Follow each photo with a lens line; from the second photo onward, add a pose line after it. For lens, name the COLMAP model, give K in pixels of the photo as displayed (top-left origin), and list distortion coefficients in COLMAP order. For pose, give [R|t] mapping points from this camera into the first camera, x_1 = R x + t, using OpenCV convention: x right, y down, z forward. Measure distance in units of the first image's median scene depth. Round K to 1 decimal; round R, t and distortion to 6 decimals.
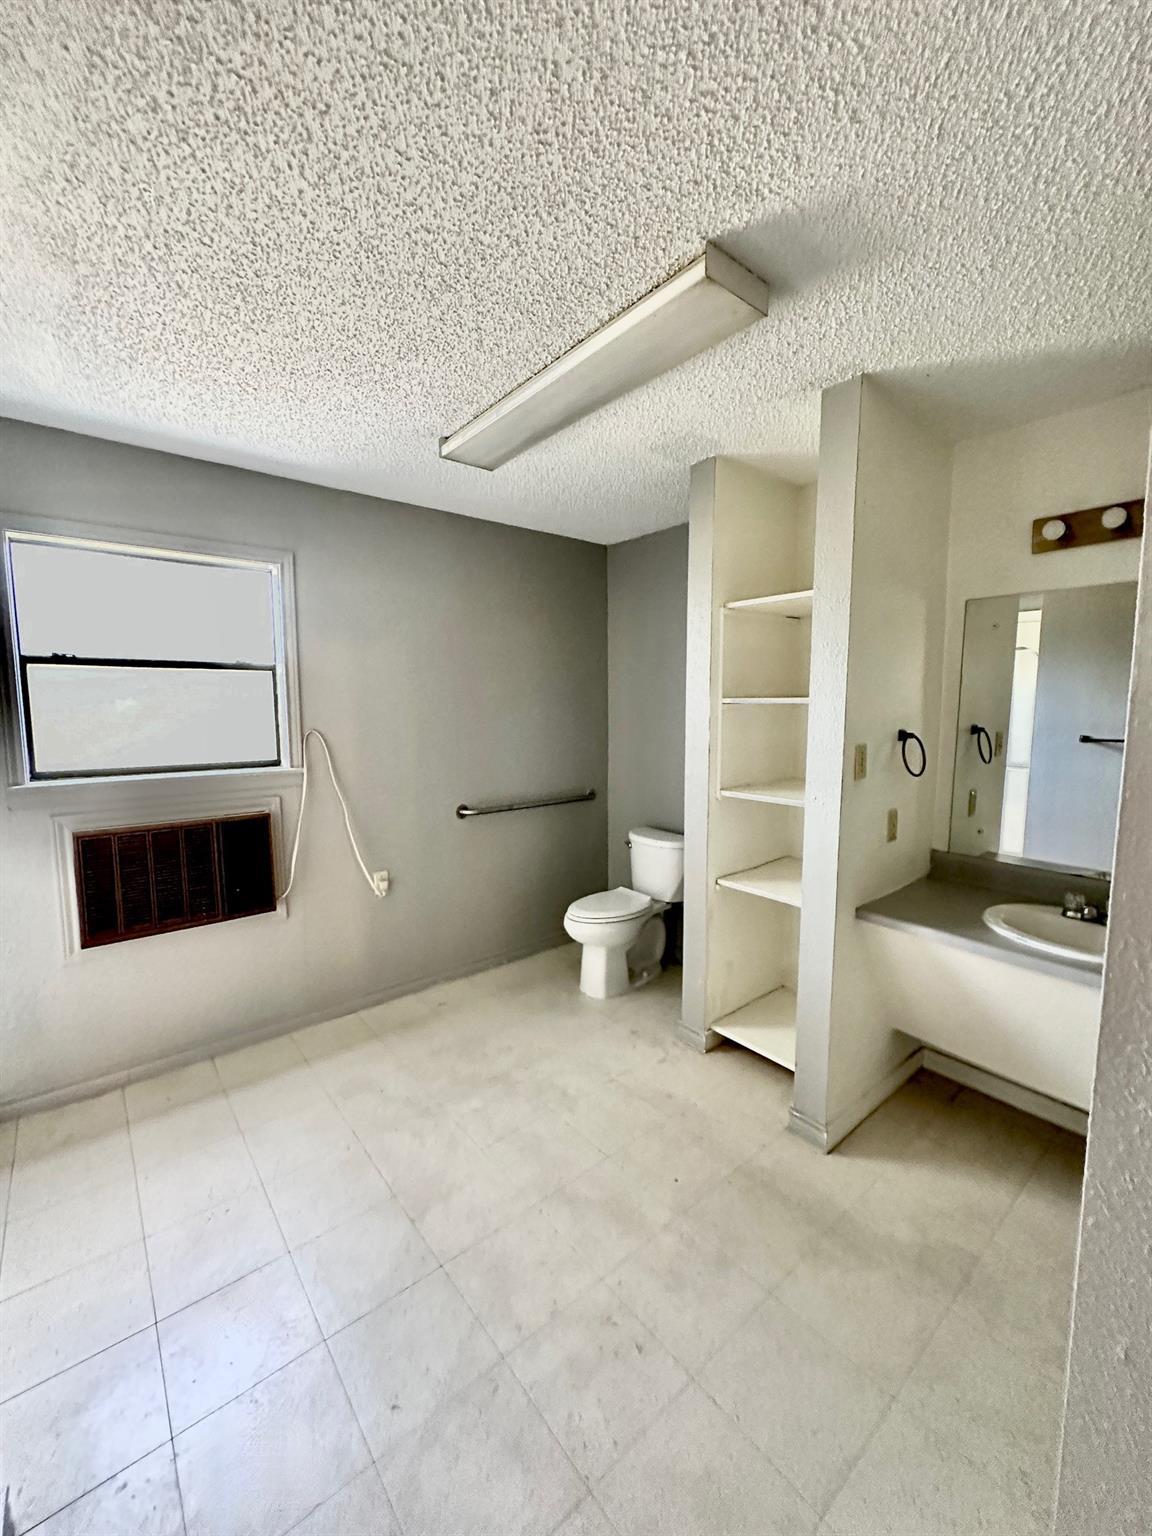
lens RADIAL K [[611.8, 0, 576.1], [0, 611.8, 768.4], [0, 0, 1]] dist [0.000989, -0.000134]
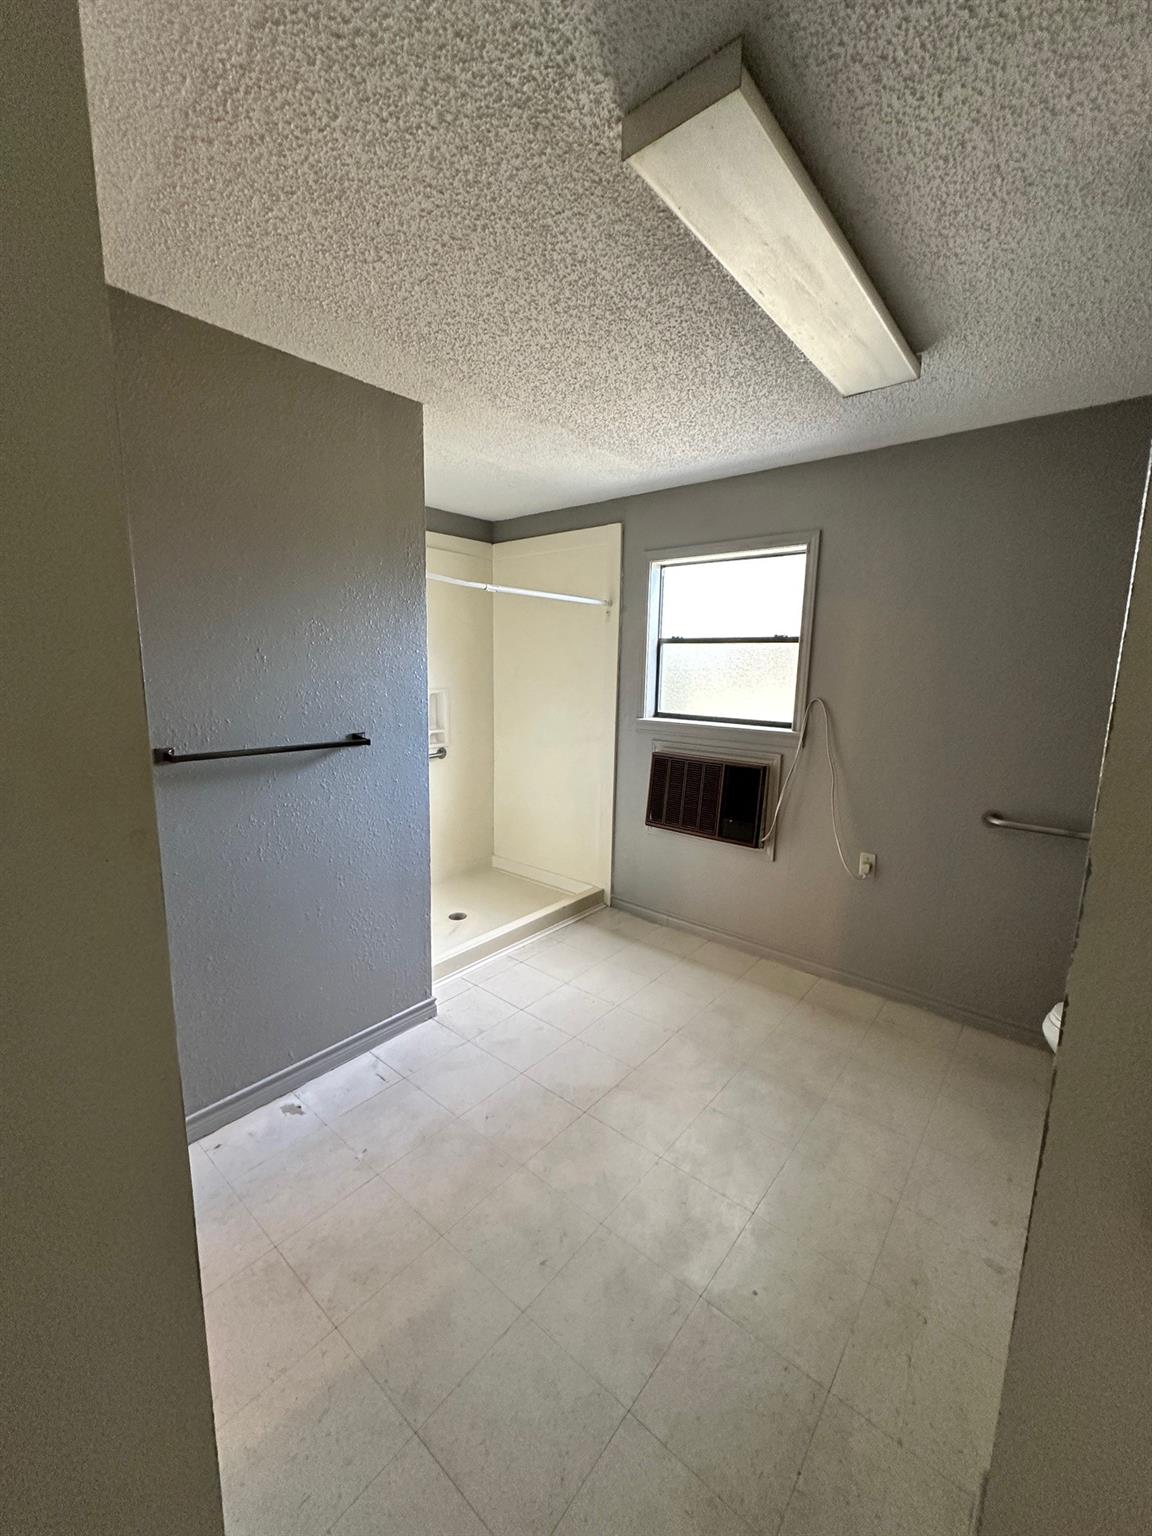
lens RADIAL K [[611.8, 0, 572.7], [0, 611.8, 767.4], [0, 0, 1]] dist [0.000989, -0.000134]
pose [[0.181366, 0.167567, -0.969034, 0.612971], [-0.125355, 0.981277, 0.146223, -0.053138], [0.975394, 0.094953, 0.198976, 0.448173]]
